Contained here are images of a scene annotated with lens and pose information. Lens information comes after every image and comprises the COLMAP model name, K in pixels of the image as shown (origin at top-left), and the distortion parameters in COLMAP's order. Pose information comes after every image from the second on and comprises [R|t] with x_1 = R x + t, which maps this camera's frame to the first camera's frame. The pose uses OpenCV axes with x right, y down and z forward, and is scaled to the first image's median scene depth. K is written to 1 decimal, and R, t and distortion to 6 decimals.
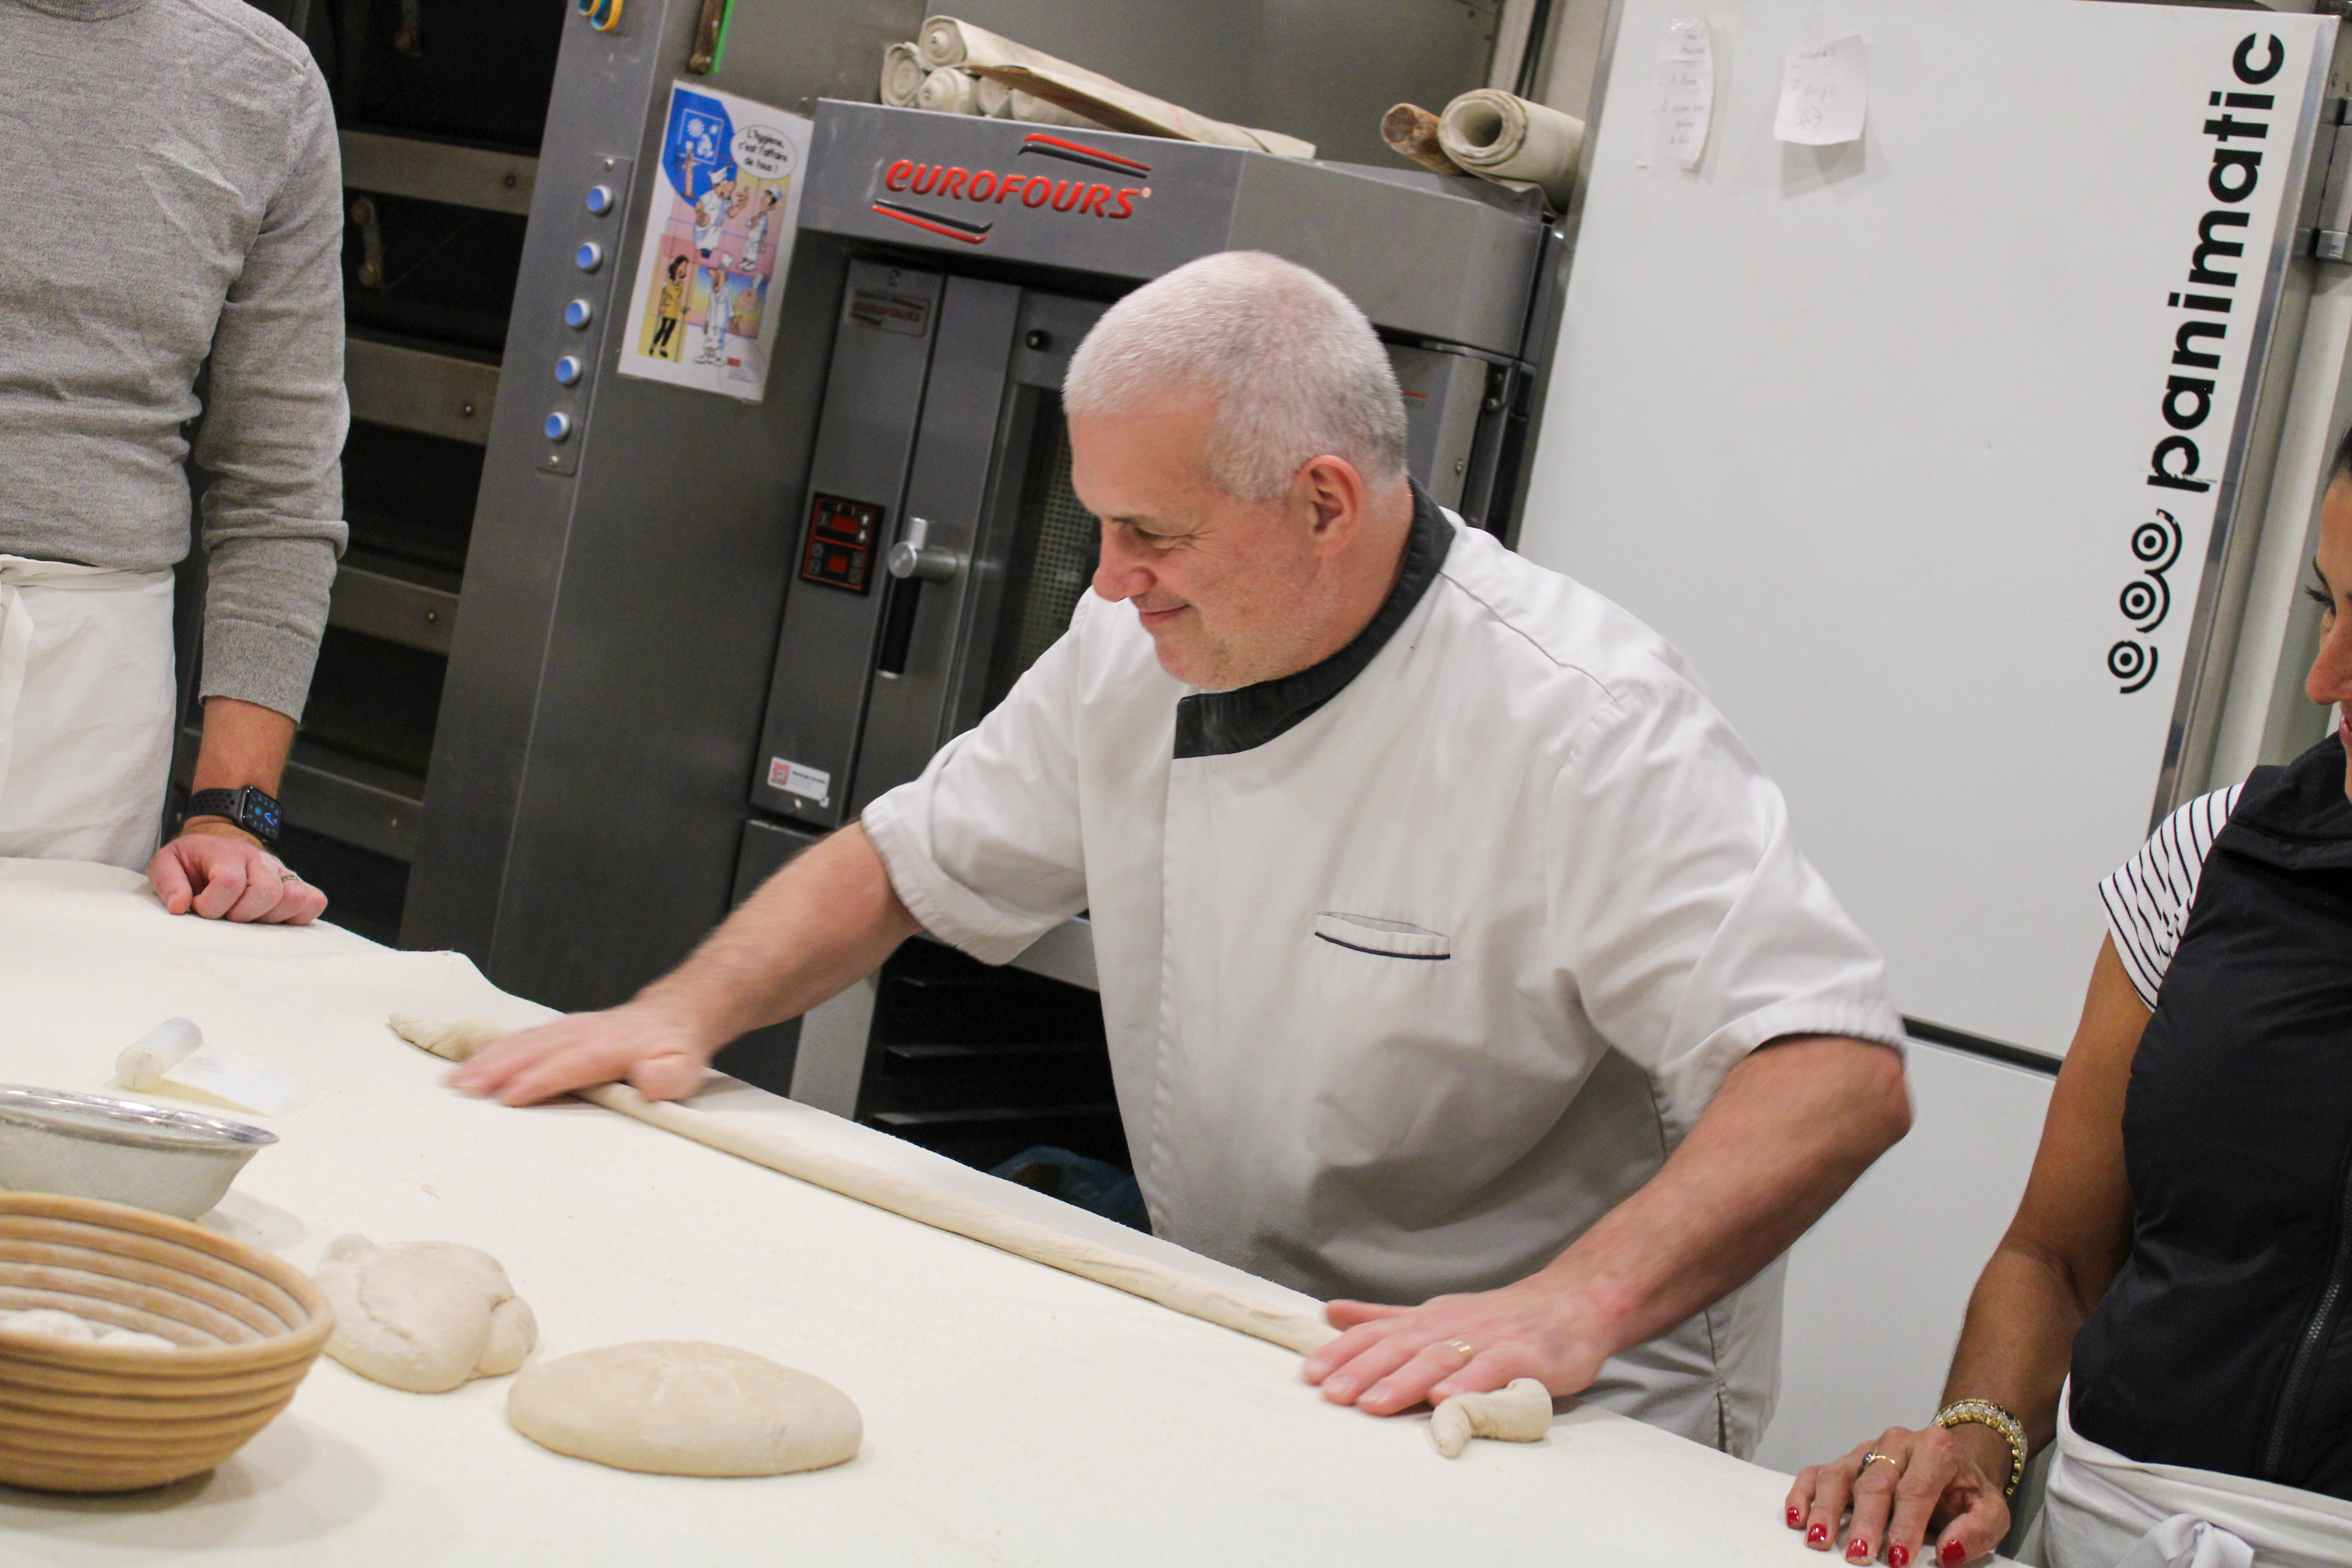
lens RADIAL K [[3496.8, 0, 1135.4], [0, 3496.8, 713.8], [0, 0, 1]] dist [-0.017565, 0.000000]
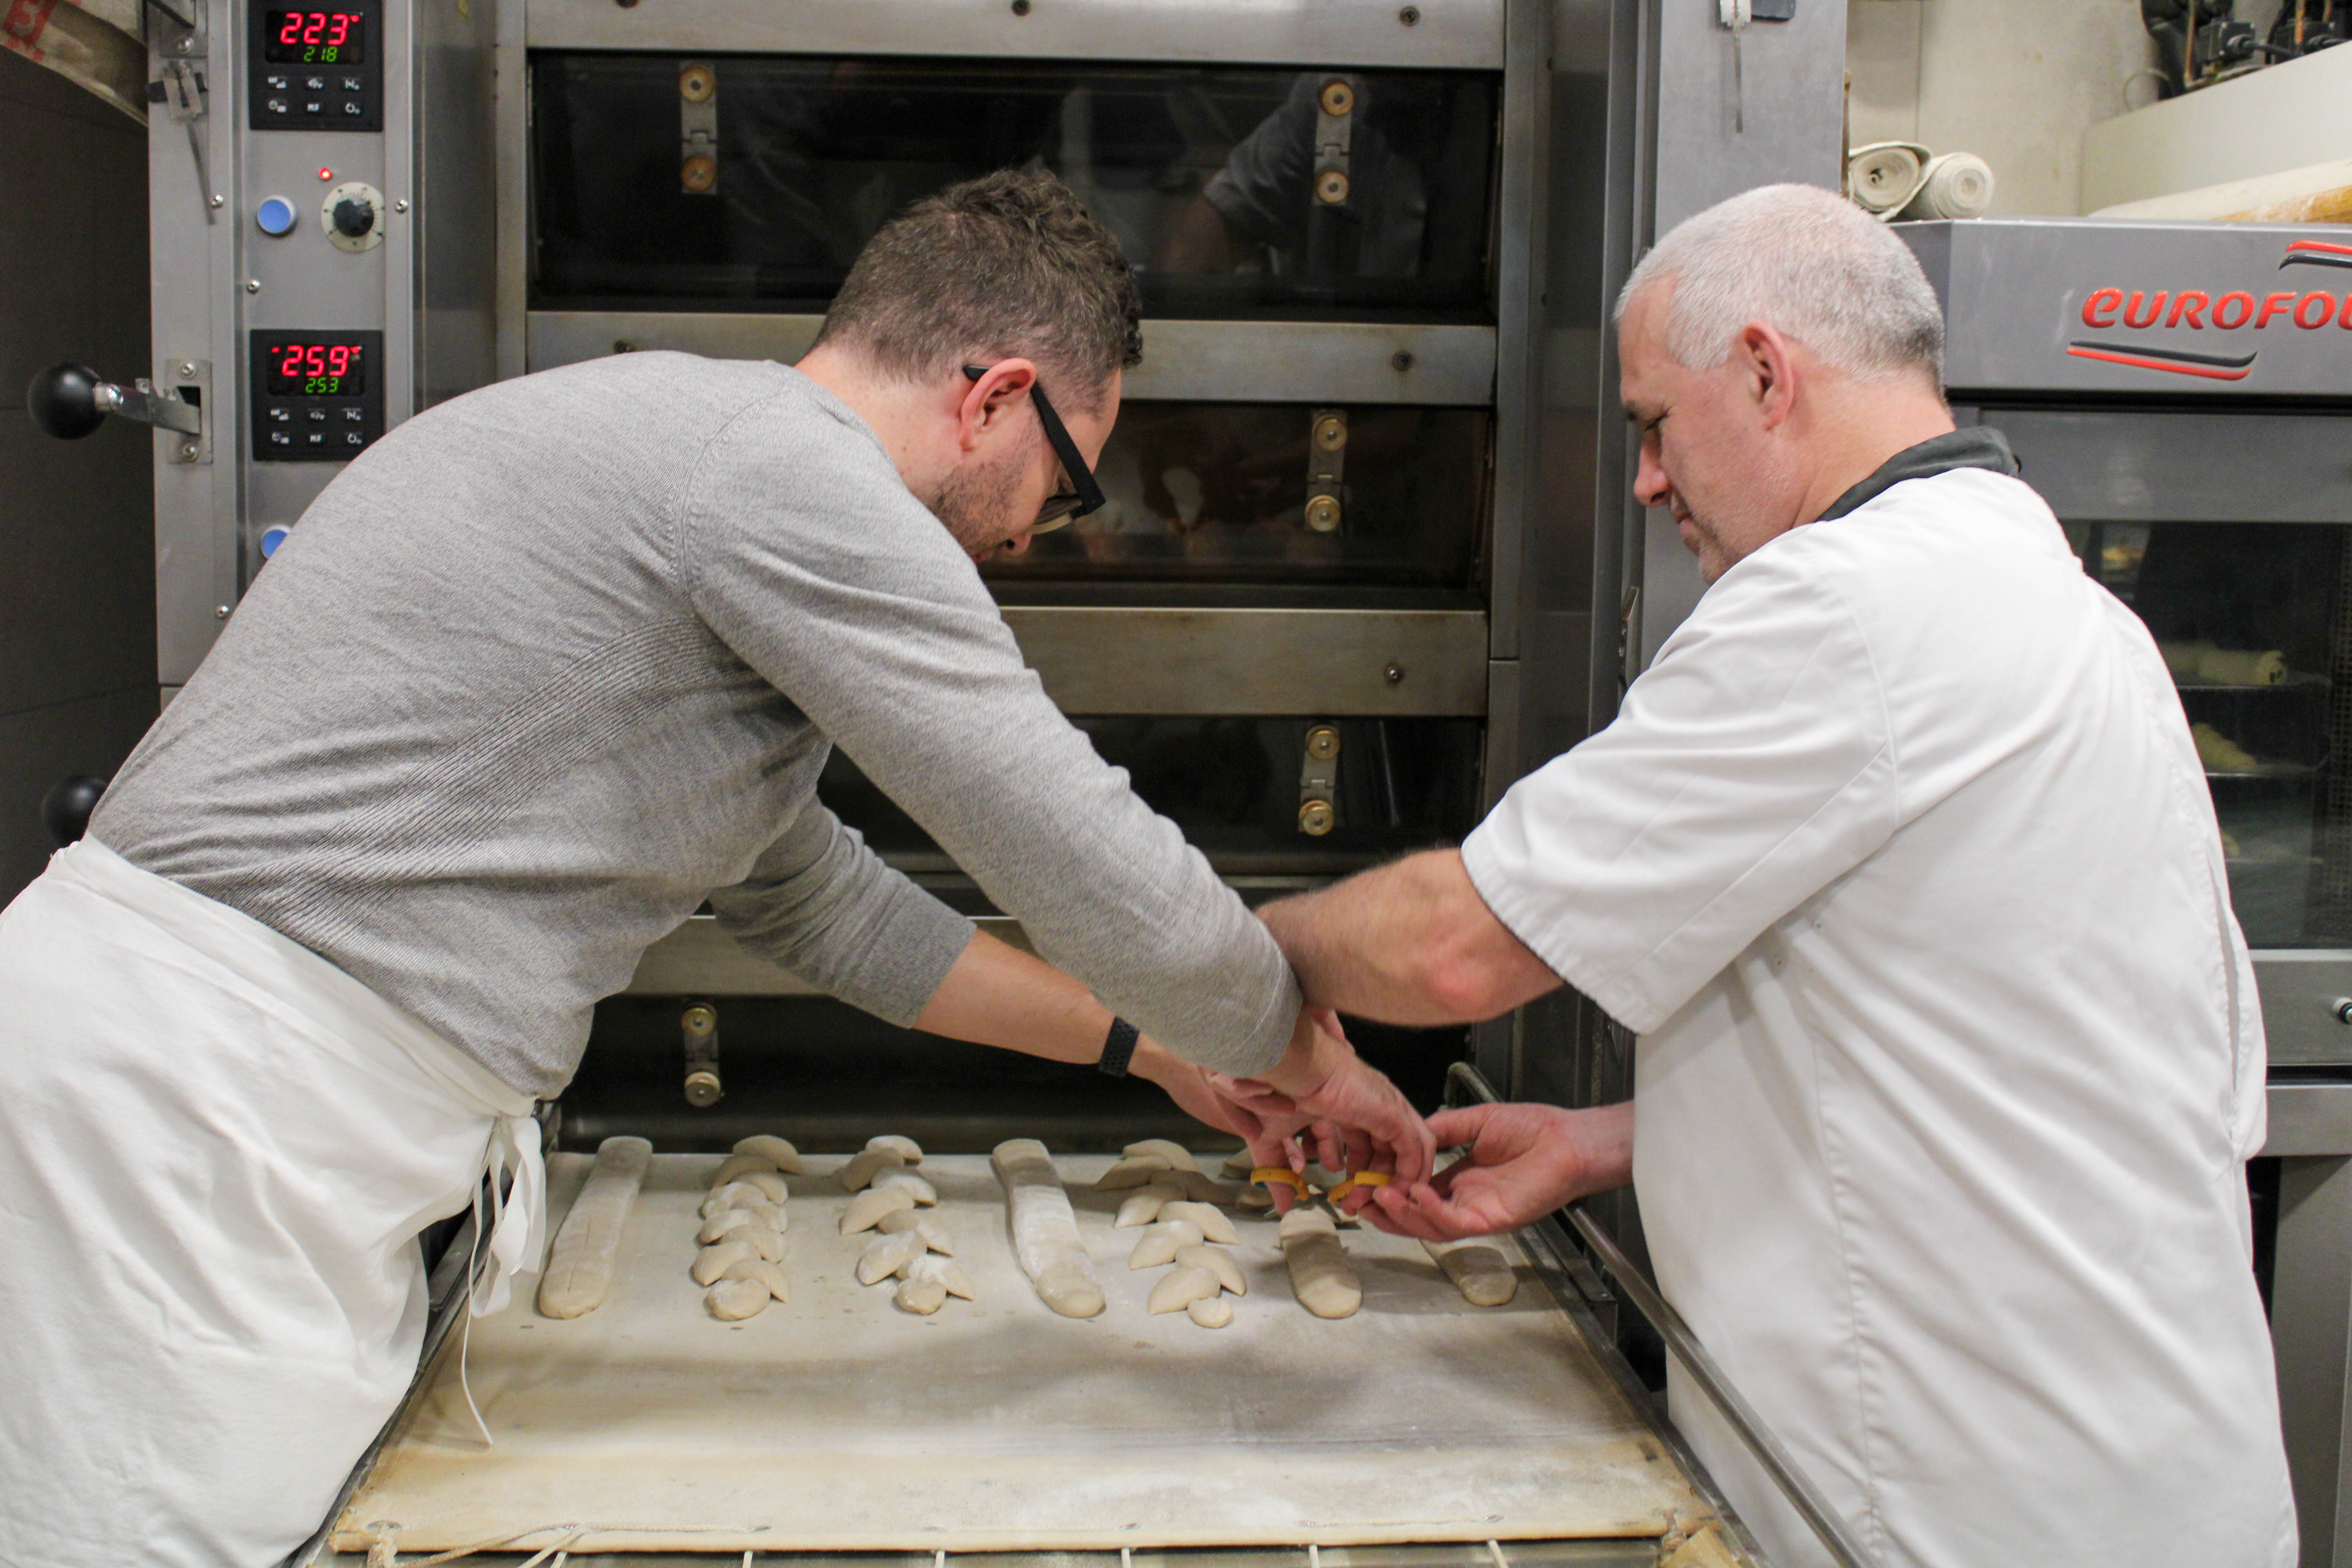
lens RADIAL K [[2663.5, 0, 1154.3], [0, 2663.5, 795.7], [0, 0, 1]] dist [-0.055368, 0.000000]
pose [[0.739696, -0.260021, 0.620676, -0.618181], [0.176310, 0.964998, 0.194150, -0.194273], [-0.649434, -0.034181, 0.759649, 0.642427]]
